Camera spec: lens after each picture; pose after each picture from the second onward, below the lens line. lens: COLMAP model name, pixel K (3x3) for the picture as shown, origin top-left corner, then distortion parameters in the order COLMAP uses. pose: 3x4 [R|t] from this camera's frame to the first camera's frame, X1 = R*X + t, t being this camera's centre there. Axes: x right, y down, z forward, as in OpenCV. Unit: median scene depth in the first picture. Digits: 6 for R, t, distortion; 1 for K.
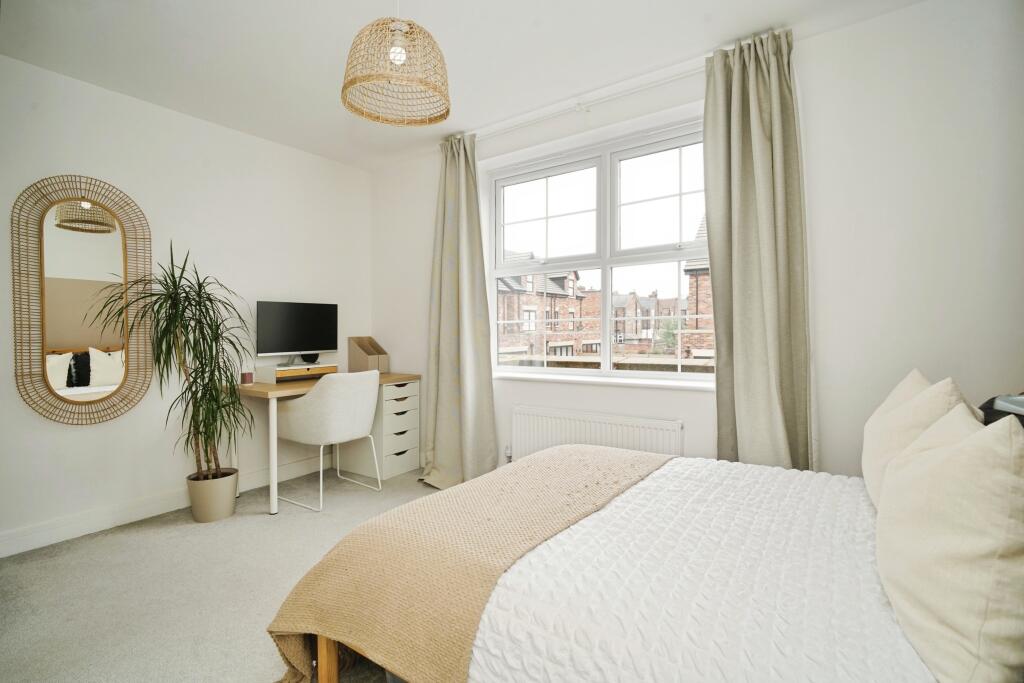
lens RADIAL K [[474.1, 0, 509.5], [0, 474.1, 341.3], [0, 0, 1]] dist [0.000480, -0.000026]
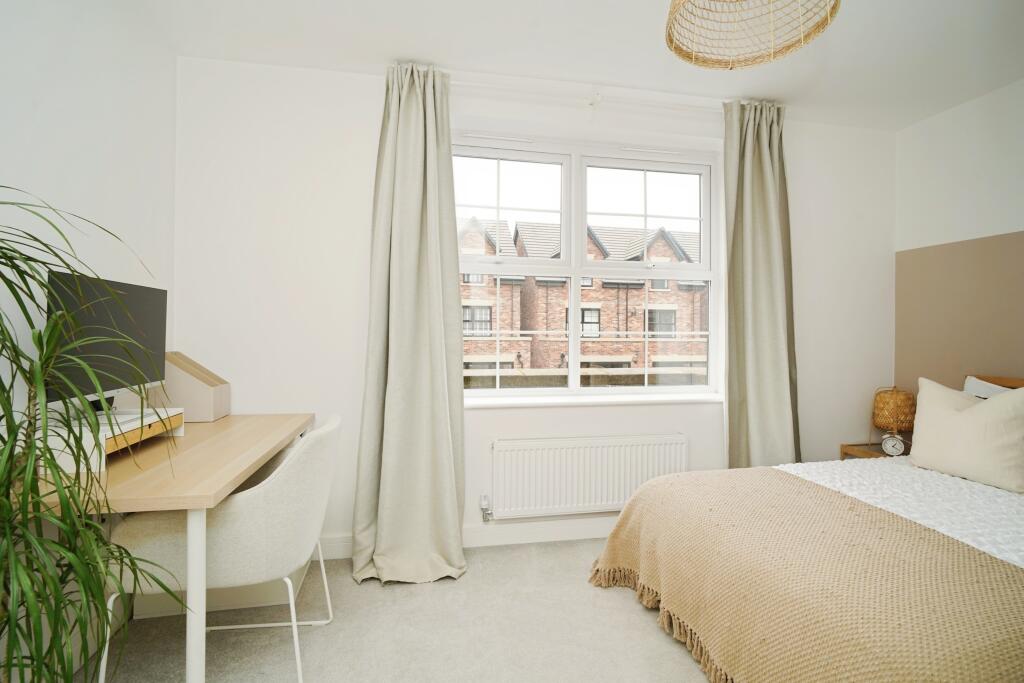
lens RADIAL K [[474.1, 0, 509.0], [0, 474.1, 337.6], [0, 0, 1]] dist [0.000480, -0.000026]
pose [[0.707768, 0.012463, 0.706335, -0.541213], [-0.011923, 0.999913, -0.005696, -0.032374], [-0.706345, -0.004391, 0.707854, 0.439605]]
